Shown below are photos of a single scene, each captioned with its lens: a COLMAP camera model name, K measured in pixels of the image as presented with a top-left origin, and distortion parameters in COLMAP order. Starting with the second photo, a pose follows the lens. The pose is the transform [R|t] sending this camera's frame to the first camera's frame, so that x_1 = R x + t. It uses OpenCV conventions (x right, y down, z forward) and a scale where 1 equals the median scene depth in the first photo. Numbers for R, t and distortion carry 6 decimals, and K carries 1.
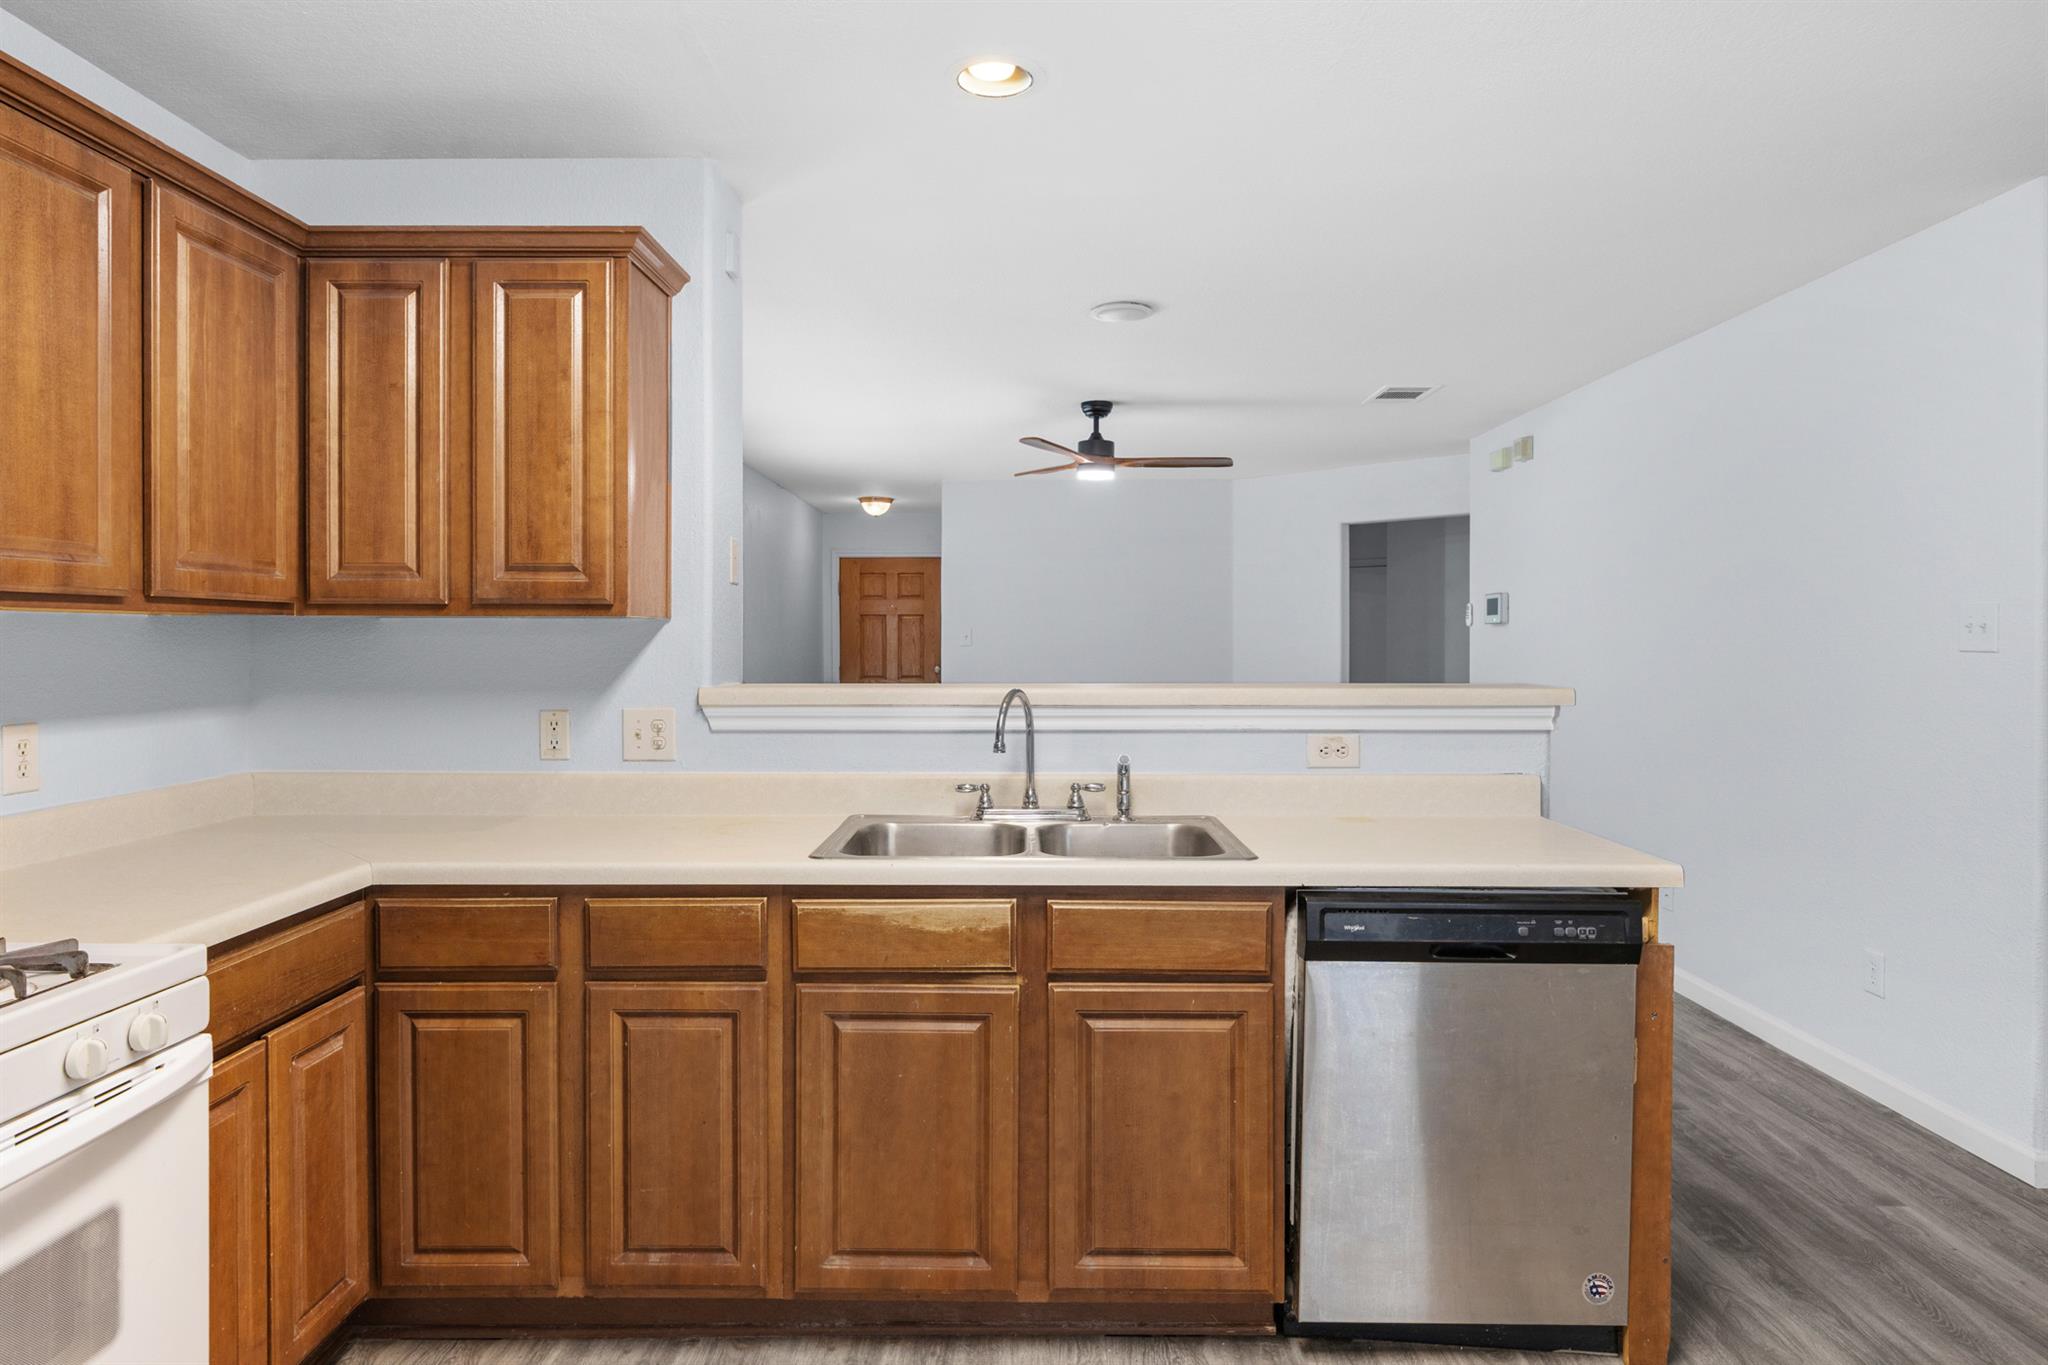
lens RADIAL K [[1297.6, 0, 1024.0], [0, 1297.6, 682.5], [0, 0, 1]] dist [0.000972, 0.000460]
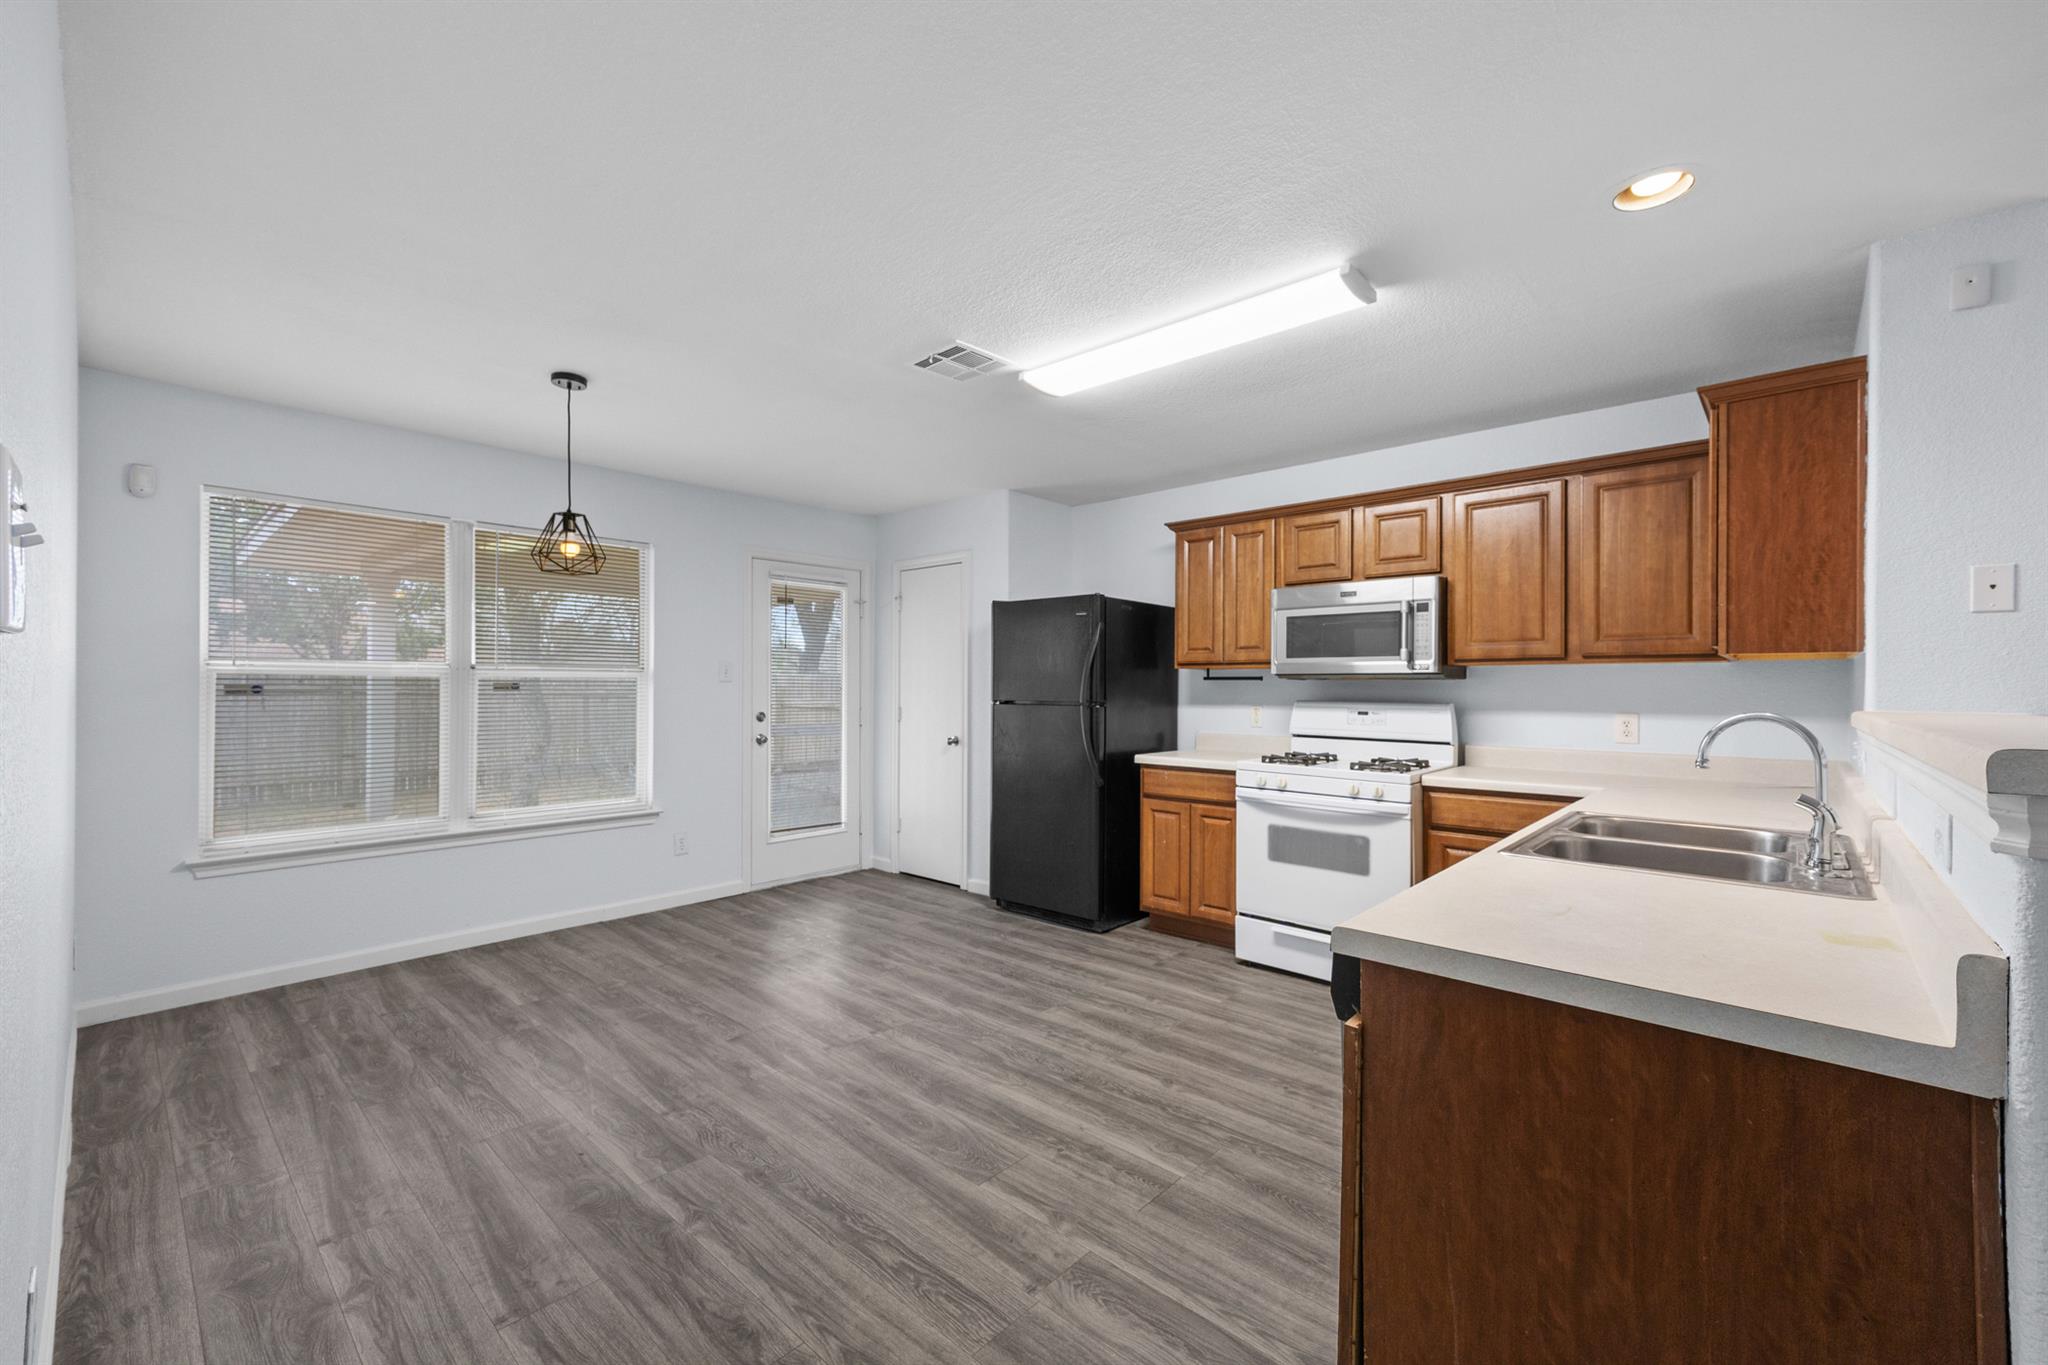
lens RADIAL K [[804.7, 0, 1024.0], [0, 804.7, 682.5], [0, 0, 1]] dist [0.002359, 0.000145]
pose [[-0.656866, -0.005561, -0.753987, 1.062446], [-0.029610, 0.999392, 0.018425, -0.015787], [0.753425, 0.034429, -0.656631, 1.192927]]
